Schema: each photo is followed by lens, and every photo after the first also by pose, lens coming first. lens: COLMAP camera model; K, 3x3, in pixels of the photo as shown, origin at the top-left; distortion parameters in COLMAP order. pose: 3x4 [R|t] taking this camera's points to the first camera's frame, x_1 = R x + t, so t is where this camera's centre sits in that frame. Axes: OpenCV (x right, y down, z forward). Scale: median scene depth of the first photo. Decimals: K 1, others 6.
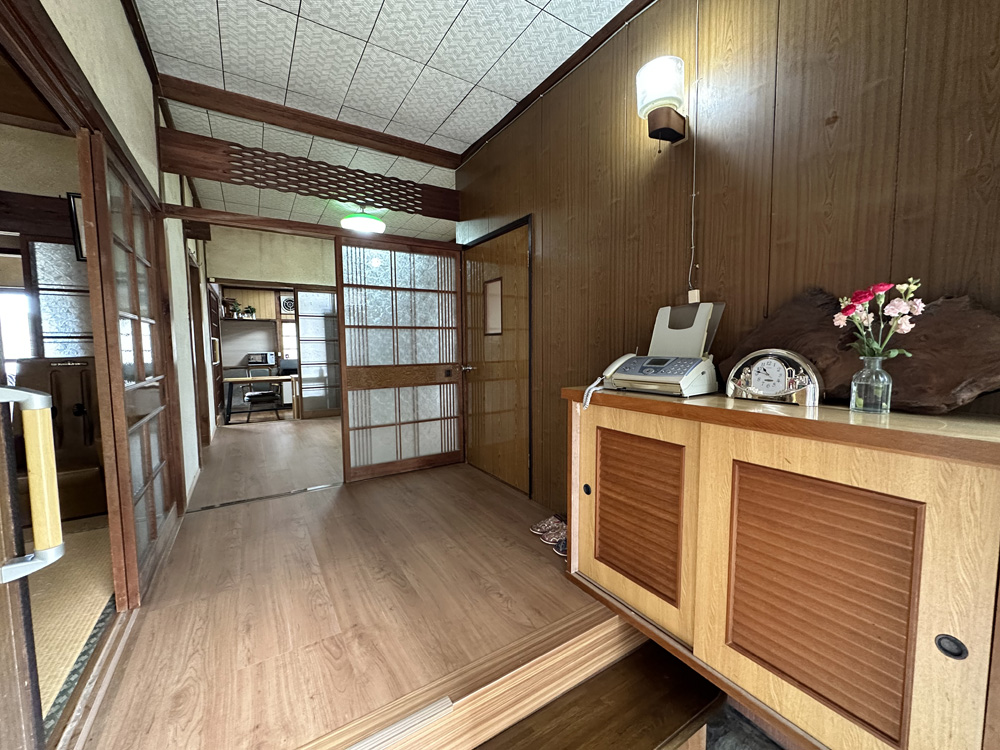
lens RADIAL K [[398.1, 0, 502.1], [0, 398.1, 374.1], [0, 0, 1]] dist [0.000404, -0.000030]
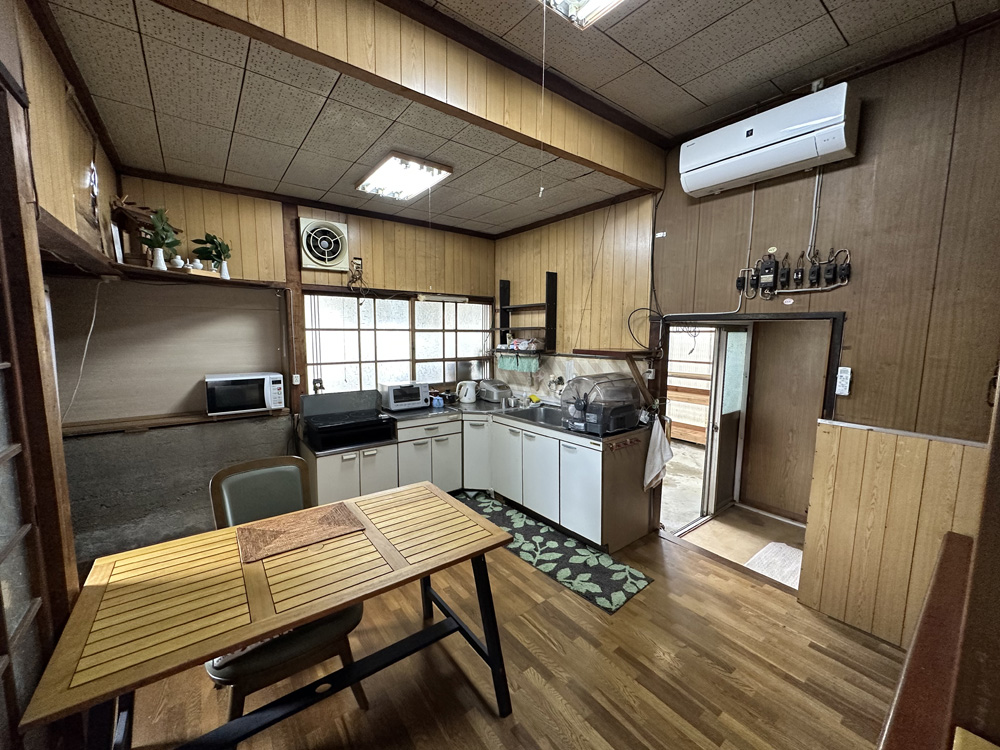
lens RADIAL K [[398.1, 0, 497.3], [0, 398.1, 377.2], [0, 0, 1]] dist [0.000404, -0.000030]
pose [[0.997777, 0.016782, 0.064492, -0.402616], [-0.019384, 0.999014, 0.039935, -0.071080], [-0.063758, -0.041097, 0.997119, 0.630139]]
